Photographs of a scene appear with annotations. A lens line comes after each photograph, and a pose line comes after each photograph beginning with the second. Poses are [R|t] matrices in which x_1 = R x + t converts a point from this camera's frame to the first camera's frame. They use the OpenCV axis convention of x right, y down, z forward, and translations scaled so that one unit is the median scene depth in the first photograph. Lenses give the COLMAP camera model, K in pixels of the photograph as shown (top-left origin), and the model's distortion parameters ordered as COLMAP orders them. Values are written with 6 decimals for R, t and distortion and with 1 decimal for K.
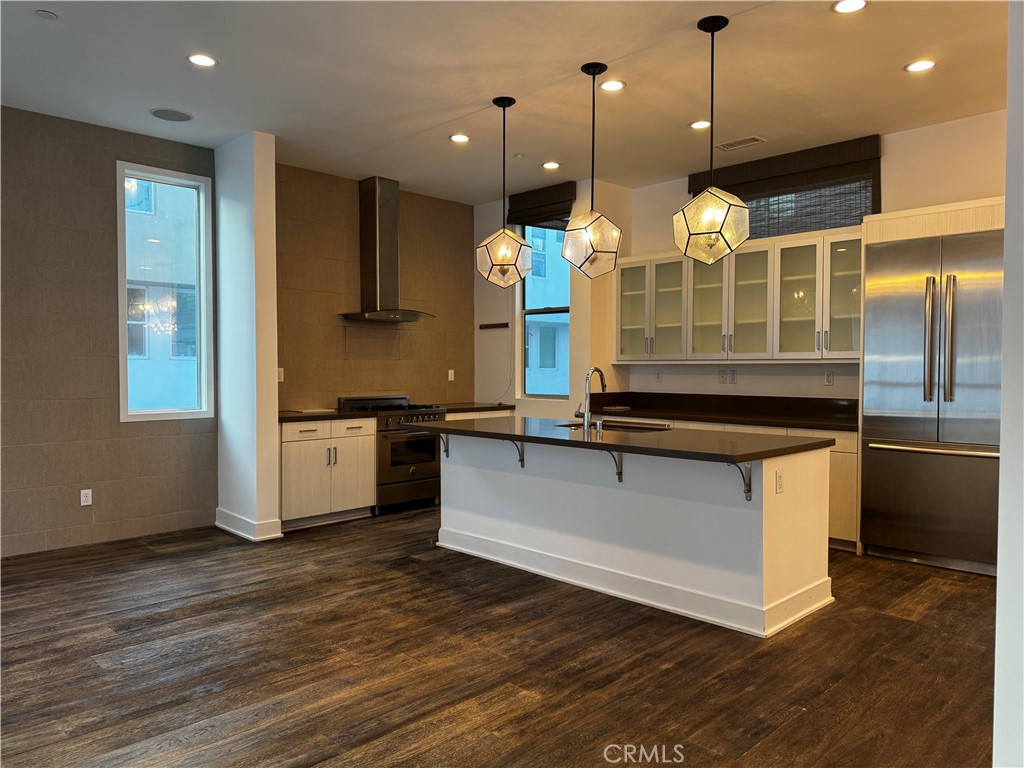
lens RADIAL K [[725.0, 0, 515.0], [0, 725.0, 388.2], [0, 0, 1]] dist [0.019311, -0.044513]
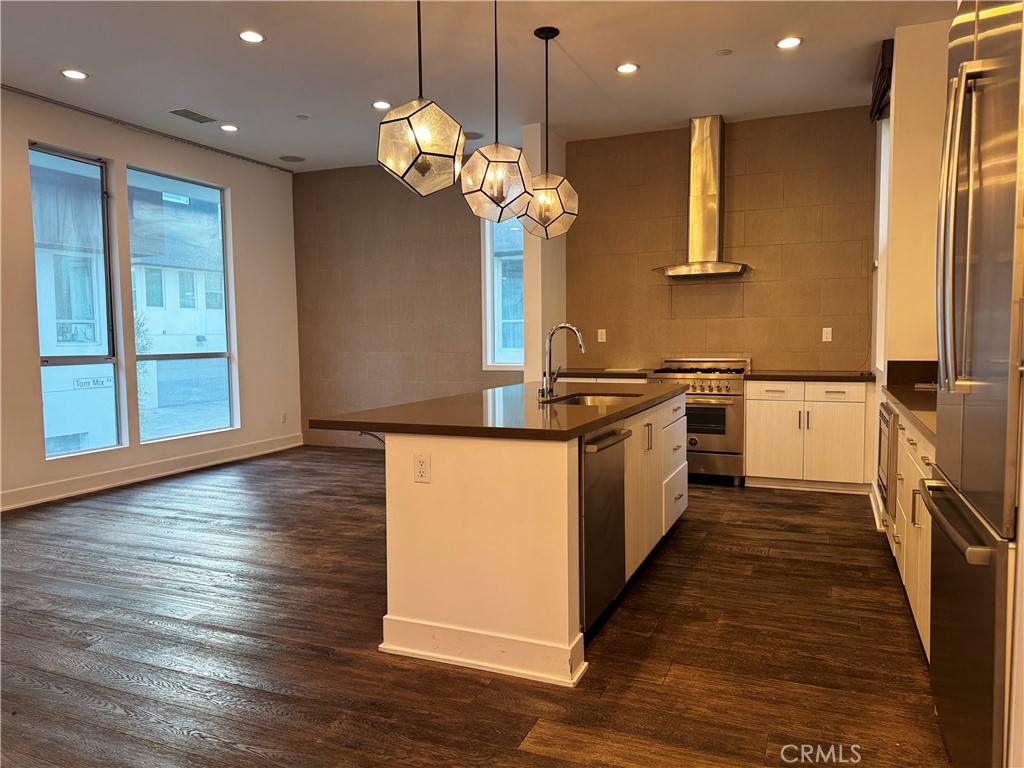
lens RADIAL K [[725.0, 0, 521.6], [0, 725.0, 388.0], [0, 0, 1]] dist [0.019311, -0.044513]
pose [[0.385935, 0.069532, -0.919902, 0.965417], [-0.010618, 0.997424, 0.070937, -0.021035], [0.922465, -0.017610, 0.385679, 0.682711]]
